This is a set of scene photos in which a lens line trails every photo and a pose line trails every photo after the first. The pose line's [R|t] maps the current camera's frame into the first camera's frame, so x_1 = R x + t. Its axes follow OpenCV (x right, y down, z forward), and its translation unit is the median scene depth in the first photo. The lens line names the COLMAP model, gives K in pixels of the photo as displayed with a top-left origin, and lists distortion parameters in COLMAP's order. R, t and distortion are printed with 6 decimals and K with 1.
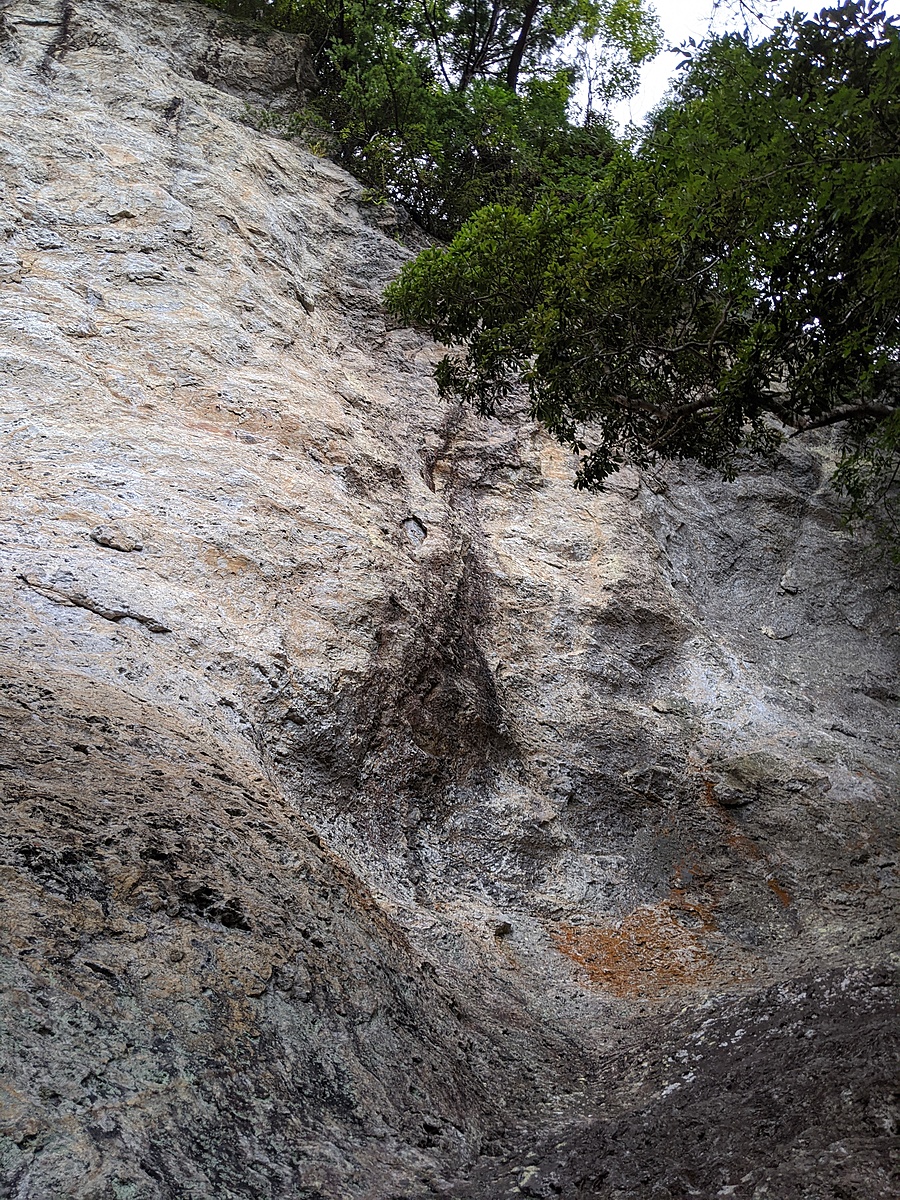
lens RADIAL K [[960.2, 0, 443.3], [0, 960.2, 595.3], [0, 0, 1]] dist [0.057334, -0.108871]
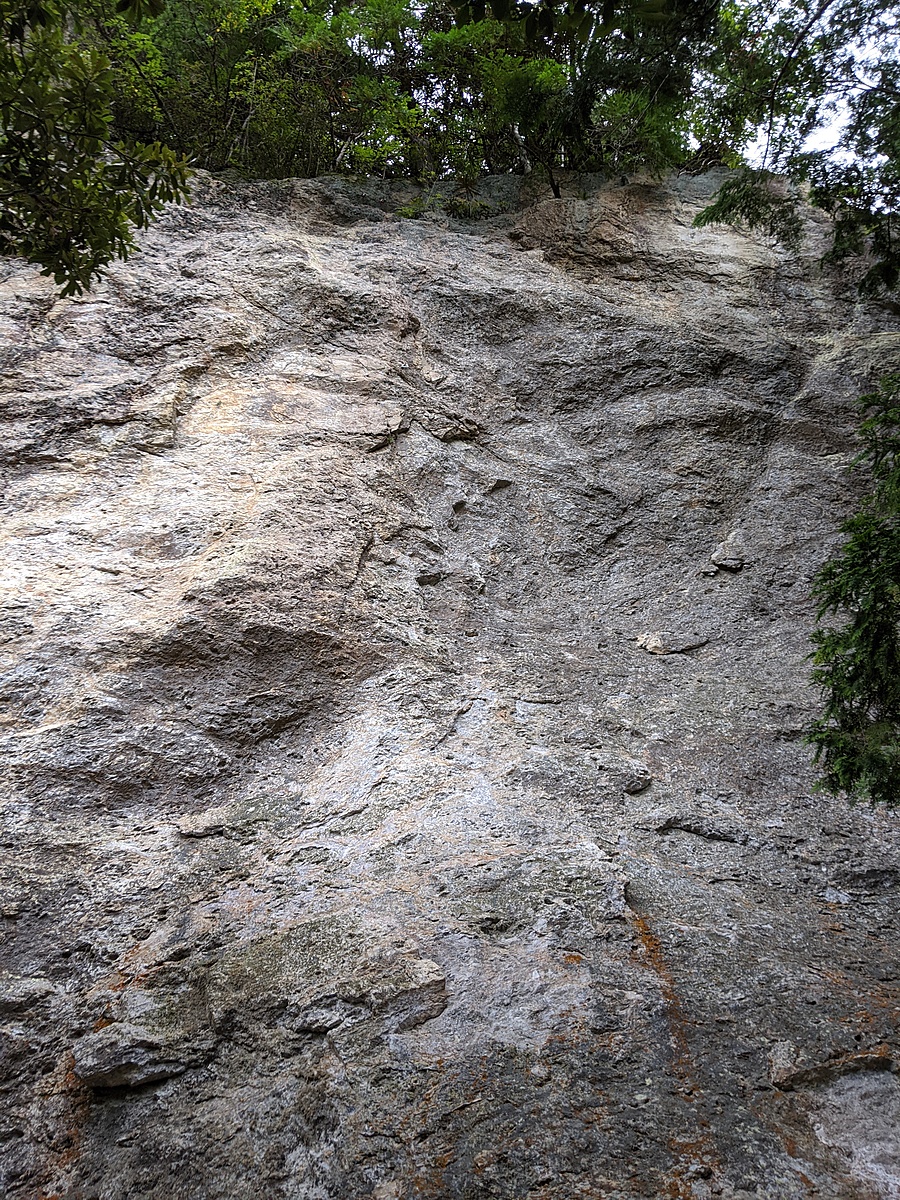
lens RADIAL K [[960.2, 0, 453.0], [0, 960.2, 608.9], [0, 0, 1]] dist [0.057334, -0.108871]
pose [[0.952369, -0.147725, -0.266778, 0.410882], [0.125340, 0.987145, -0.099169, 0.063827], [0.277999, 0.061008, 0.958642, 0.491898]]
